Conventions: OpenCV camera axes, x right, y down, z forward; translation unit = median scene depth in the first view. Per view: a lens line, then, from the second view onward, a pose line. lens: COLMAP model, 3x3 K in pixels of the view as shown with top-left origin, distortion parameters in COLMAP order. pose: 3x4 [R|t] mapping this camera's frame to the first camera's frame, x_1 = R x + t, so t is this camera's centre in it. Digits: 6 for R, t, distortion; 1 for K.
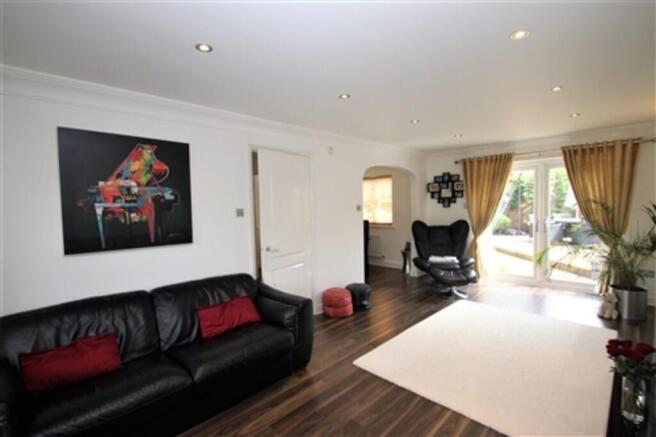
lens RADIAL K [[303.8, 0, 322.6], [0, 303.8, 218.0], [0, 0, 1]] dist [0.000950, -0.000487]
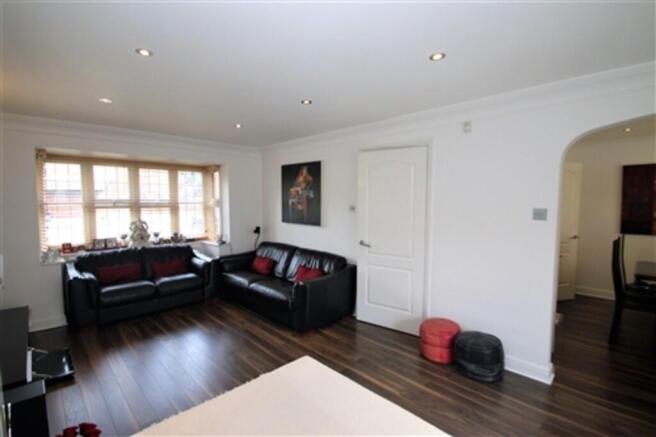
lens RADIAL K [[303.8, 0, 325.6], [0, 303.8, 218.2], [0, 0, 1]] dist [0.000950, -0.000487]
pose [[-0.002274, 0.072940, -0.997334, 1.170691], [-0.057635, 0.995669, 0.072950, -0.075365], [0.998335, 0.057648, 0.001940, 1.103196]]
